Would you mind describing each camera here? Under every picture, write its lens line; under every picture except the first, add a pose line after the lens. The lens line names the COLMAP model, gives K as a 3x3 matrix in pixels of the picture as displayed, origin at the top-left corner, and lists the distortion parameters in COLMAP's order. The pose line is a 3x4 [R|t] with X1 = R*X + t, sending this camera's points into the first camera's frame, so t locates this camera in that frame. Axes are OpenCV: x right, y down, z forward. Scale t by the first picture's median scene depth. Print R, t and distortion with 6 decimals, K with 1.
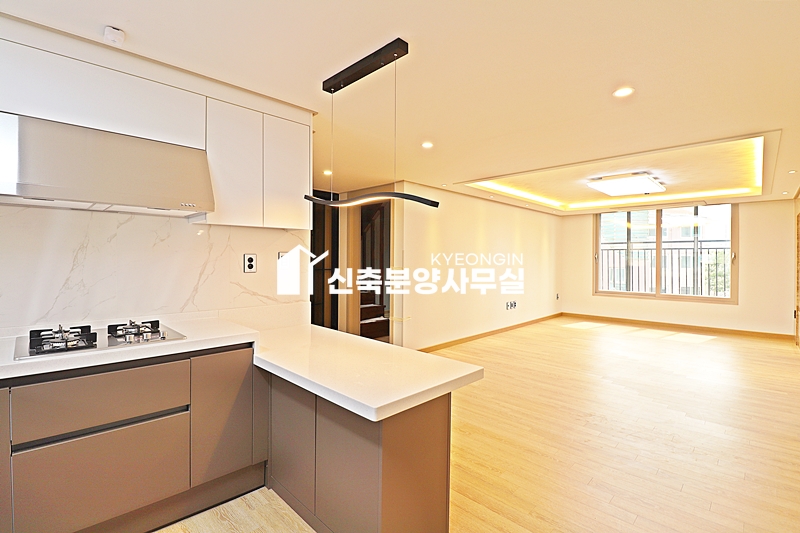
lens RADIAL K [[369.9, 0, 399.6], [0, 369.9, 262.5], [0, 0, 1]] dist [-0.009518, -0.007595]
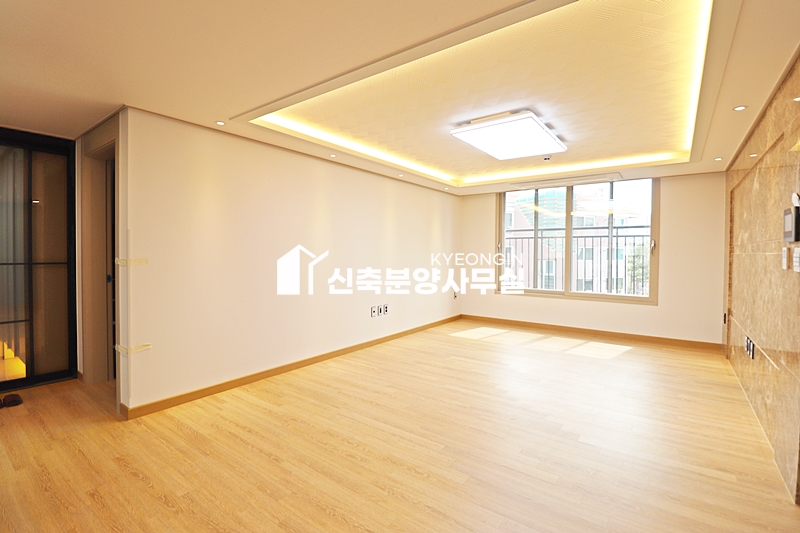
lens RADIAL K [[369.9, 0, 397.7], [0, 369.9, 264.7], [0, 0, 1]] dist [-0.009518, -0.007595]
pose [[0.990991, -0.004256, 0.133860, 0.403203], [0.000633, 0.999633, 0.027099, 0.005961], [-0.133926, -0.026770, 0.990630, 0.442414]]
